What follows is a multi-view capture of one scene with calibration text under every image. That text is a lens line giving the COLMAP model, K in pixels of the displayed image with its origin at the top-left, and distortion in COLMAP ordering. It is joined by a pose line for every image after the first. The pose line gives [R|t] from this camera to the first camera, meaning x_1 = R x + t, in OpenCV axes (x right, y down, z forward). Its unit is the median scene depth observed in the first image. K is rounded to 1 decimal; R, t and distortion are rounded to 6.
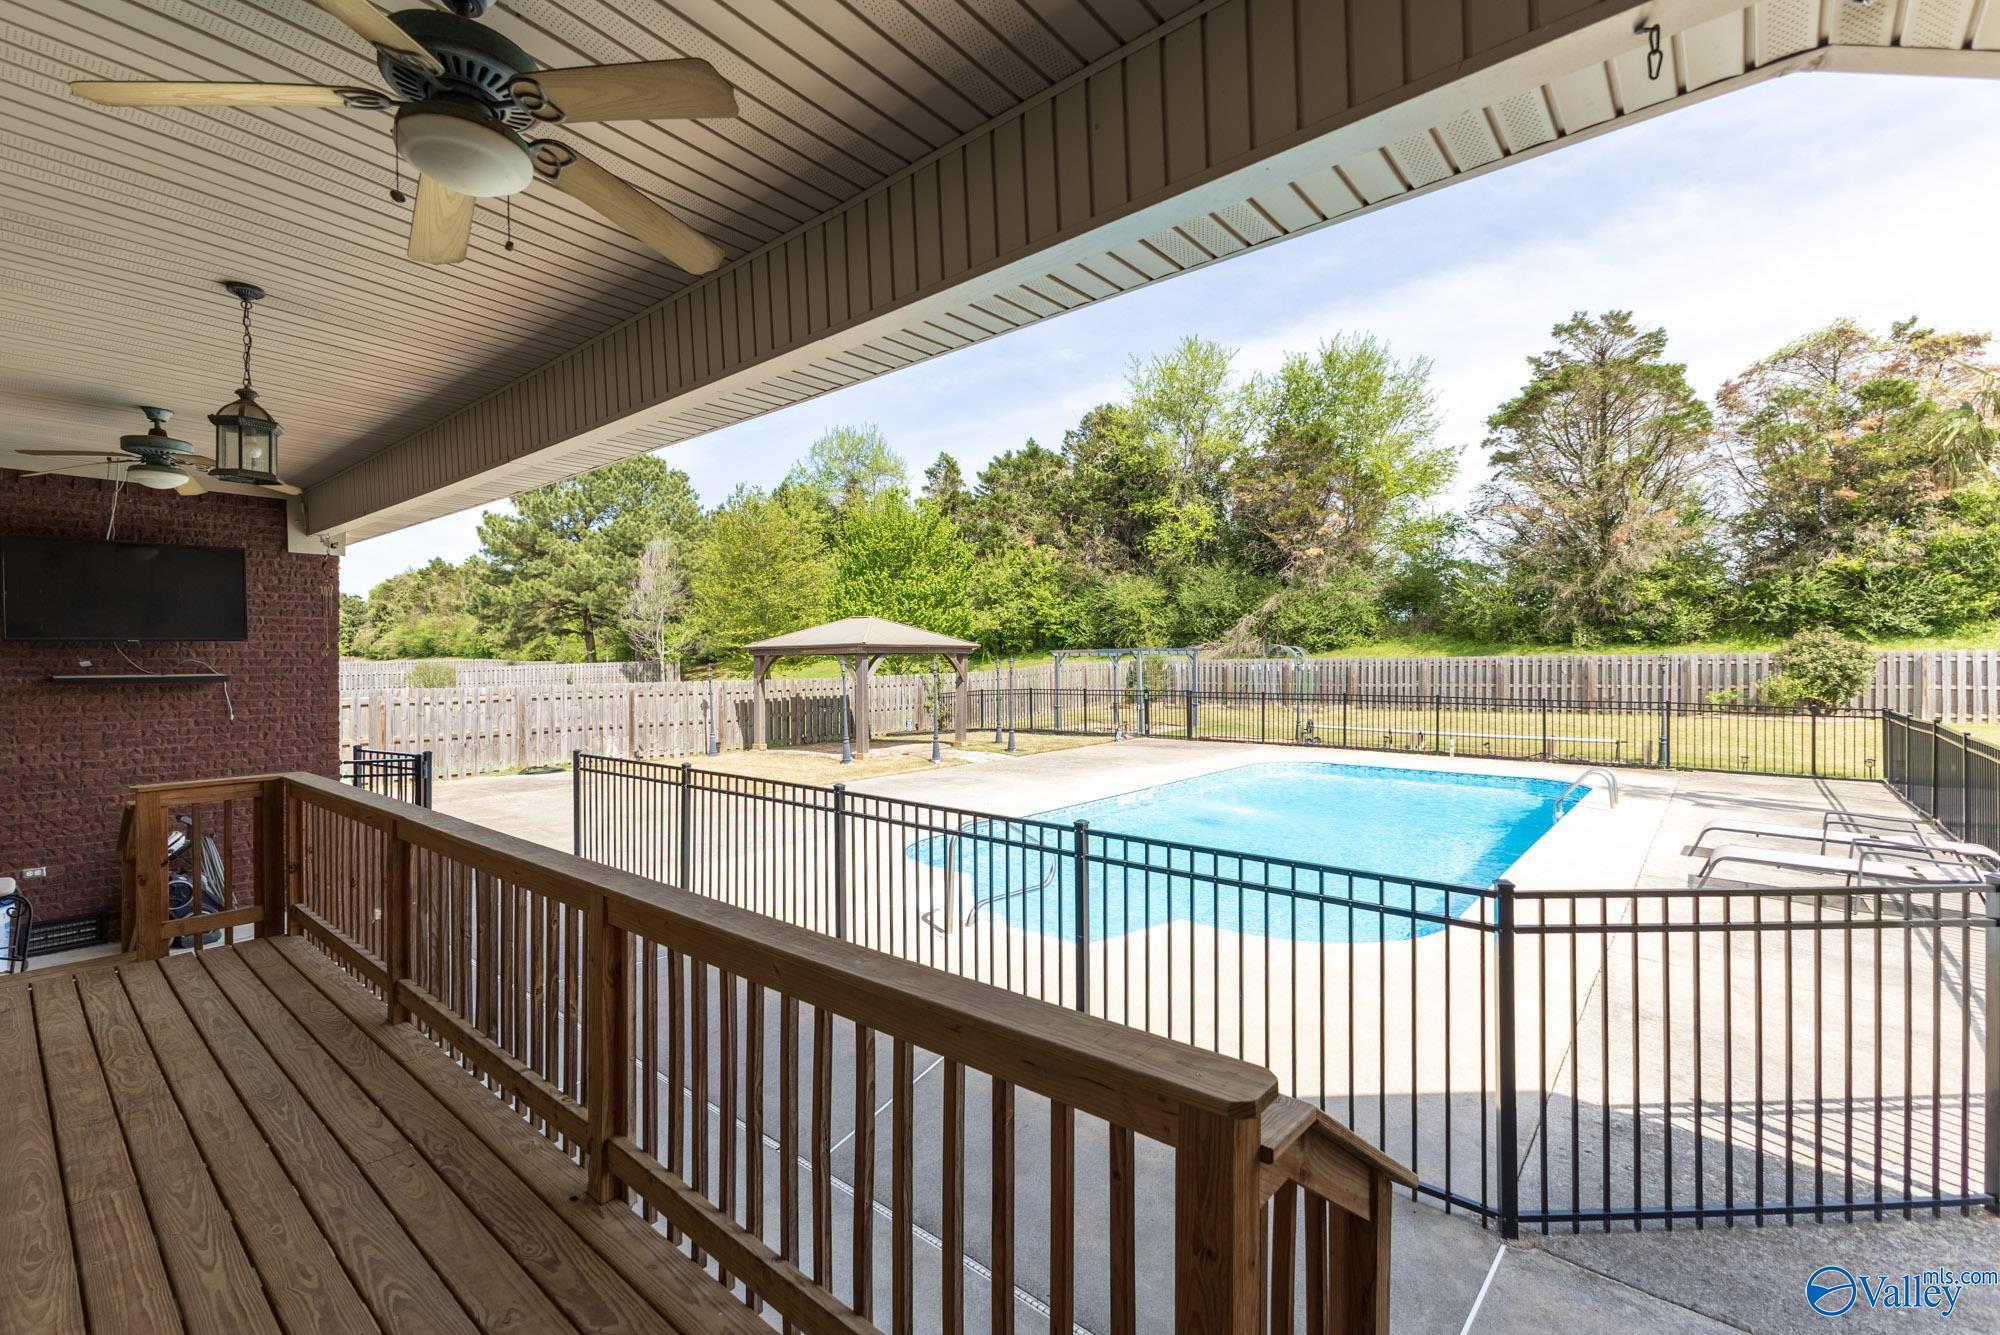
lens RADIAL K [[862.1, 0, 1006.2], [0, 862.1, 653.5], [0, 0, 1]] dist [0.008615, -0.003392]
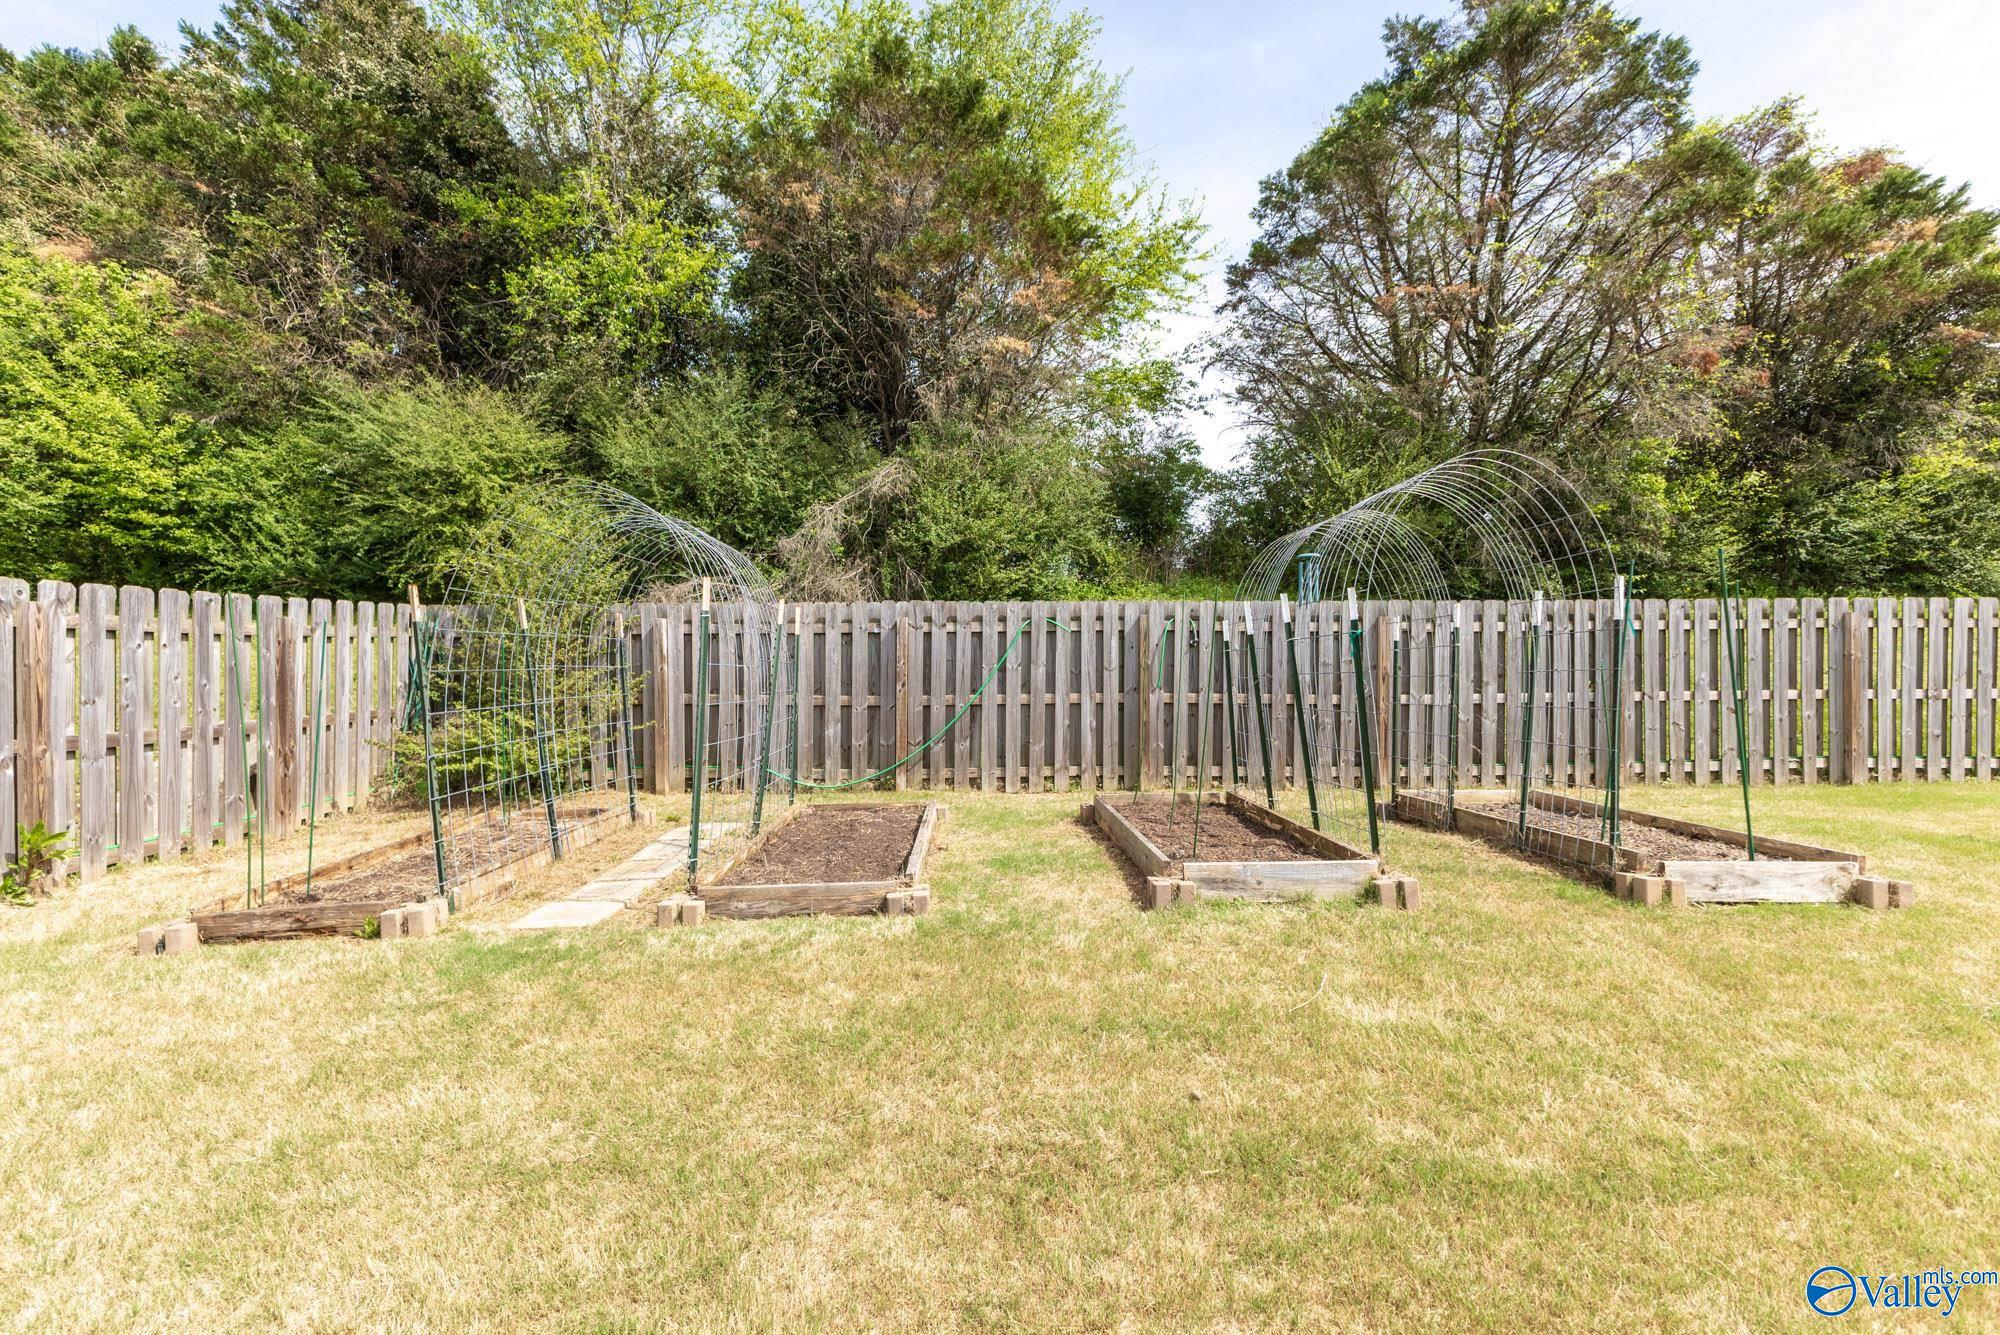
lens RADIAL K [[850.8, 0, 1001.8], [0, 850.8, 648.6], [0, 0, 1]] dist [0.015895, -0.000085]
pose [[0.757748, 0.009389, 0.652479, 0.125871], [-0.008980, 0.999952, -0.003961, 0.021569], [-0.652485, -0.002858, 0.757796, 0.832552]]
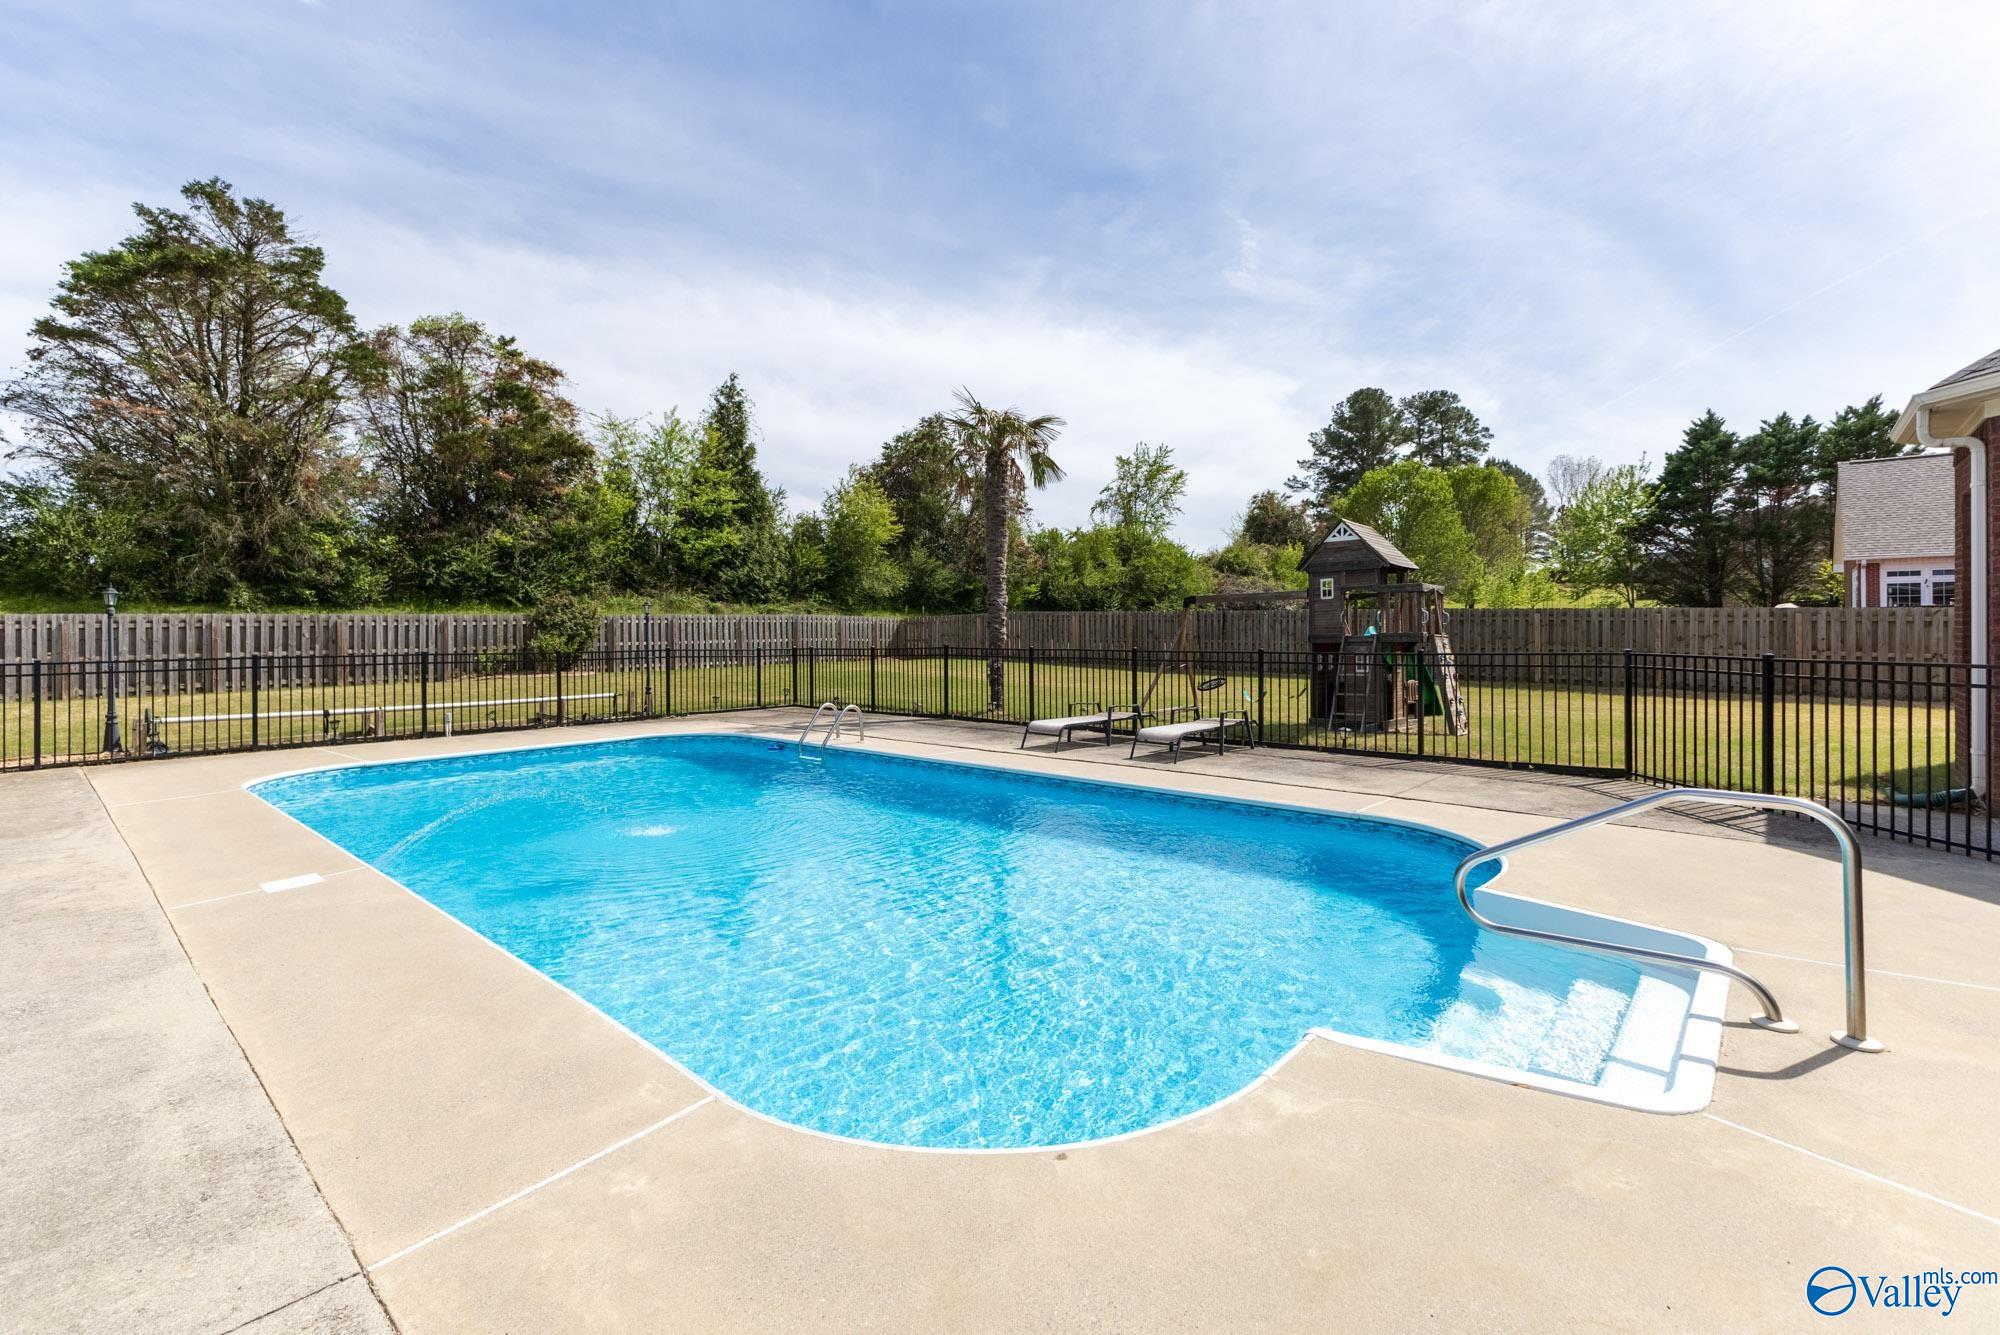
lens RADIAL K [[862.1, 0, 999.9], [0, 862.1, 641.6], [0, 0, 1]] dist [0.008615, -0.003392]
pose [[0.025468, -0.006206, 0.999656, -0.108493], [0.002866, 0.999977, 0.006135, 0.020310], [-0.999672, 0.002709, 0.025485, 0.286241]]
